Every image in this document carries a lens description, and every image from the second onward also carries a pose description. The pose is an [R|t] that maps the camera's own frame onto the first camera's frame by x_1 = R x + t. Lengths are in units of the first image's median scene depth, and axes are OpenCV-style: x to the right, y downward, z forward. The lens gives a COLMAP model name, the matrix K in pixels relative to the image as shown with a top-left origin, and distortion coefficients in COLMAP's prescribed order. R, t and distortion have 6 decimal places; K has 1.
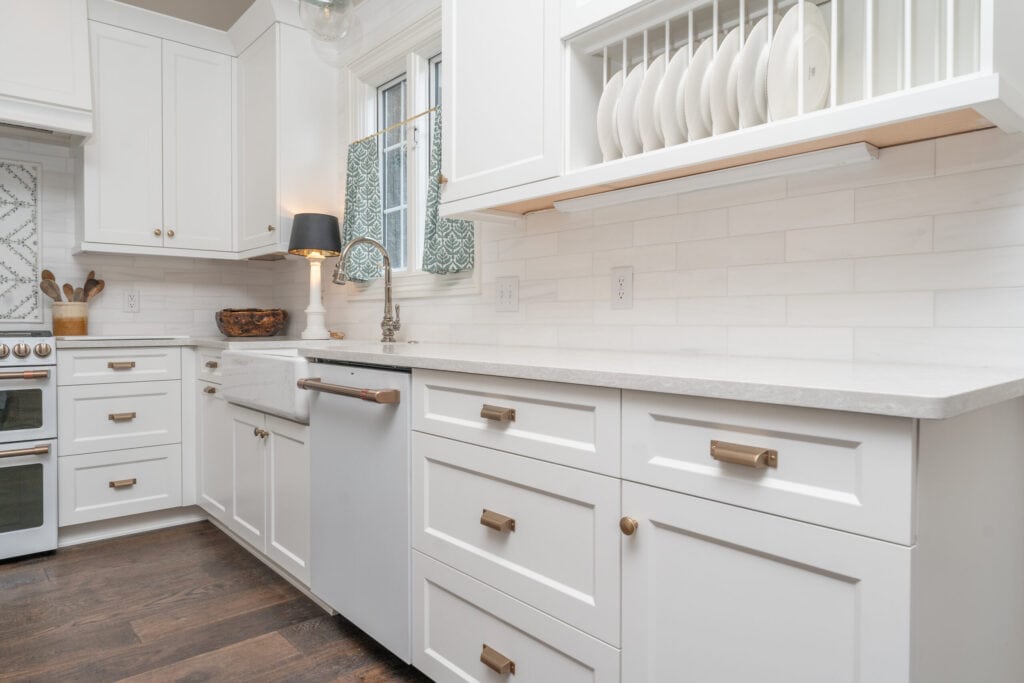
lens RADIAL K [[692.3, 0, 522.2], [0, 692.3, 334.2], [0, 0, 1]] dist [0.012514, -0.003689]
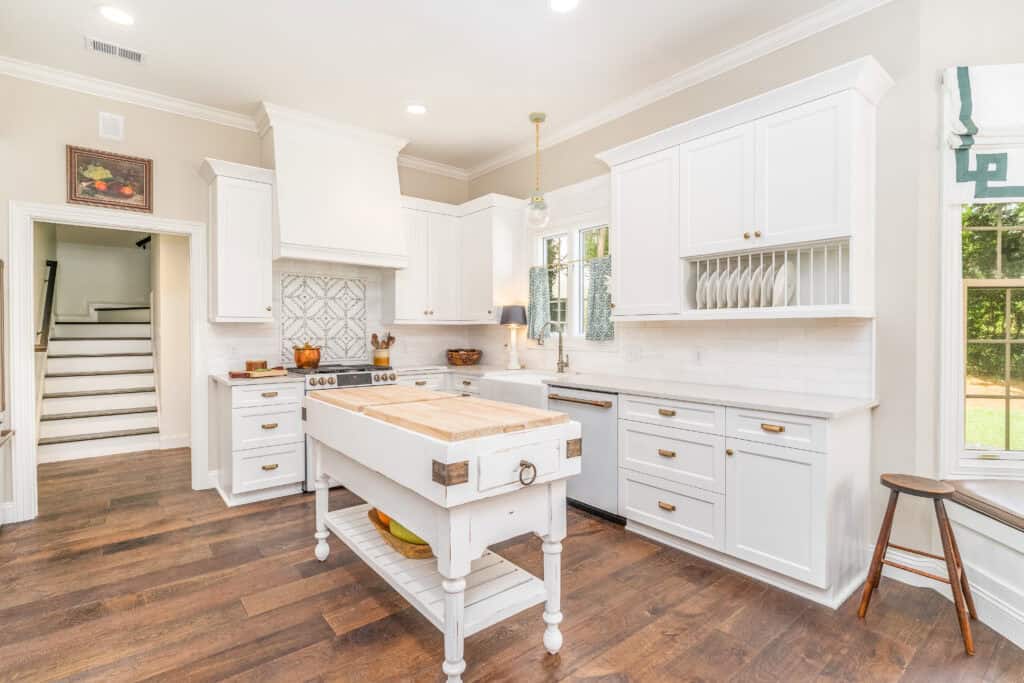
lens RADIAL K [[524.4, 0, 505.6], [0, 524.4, 333.8], [0, 0, 1]] dist [-0.012385, 0.000480]
pose [[0.999483, -0.002200, -0.032071, -0.298764], [0.001849, 0.999938, -0.010963, -0.083231], [0.032093, 0.010898, 0.999425, -0.514780]]
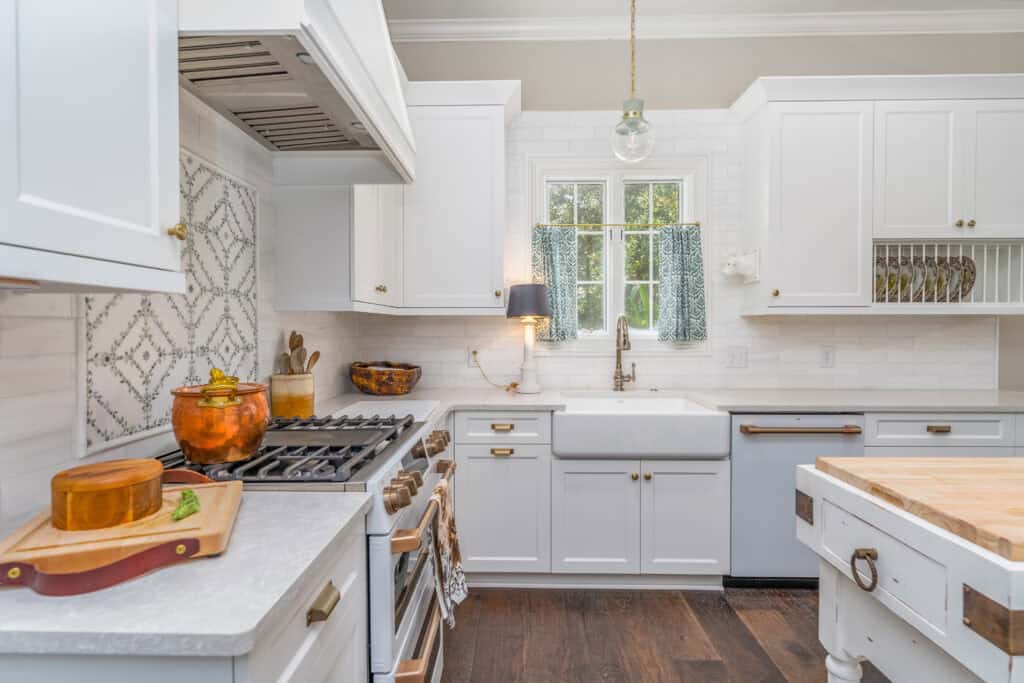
lens RADIAL K [[535.9, 0, 499.4], [0, 535.9, 334.6], [0, 0, 1]] dist [-0.001912, 0.001308]
pose [[0.644529, -0.012922, 0.764471, -1.107258], [0.013827, 0.999891, 0.005243, -0.102672], [-0.764455, 0.007191, 0.644637, 0.504390]]
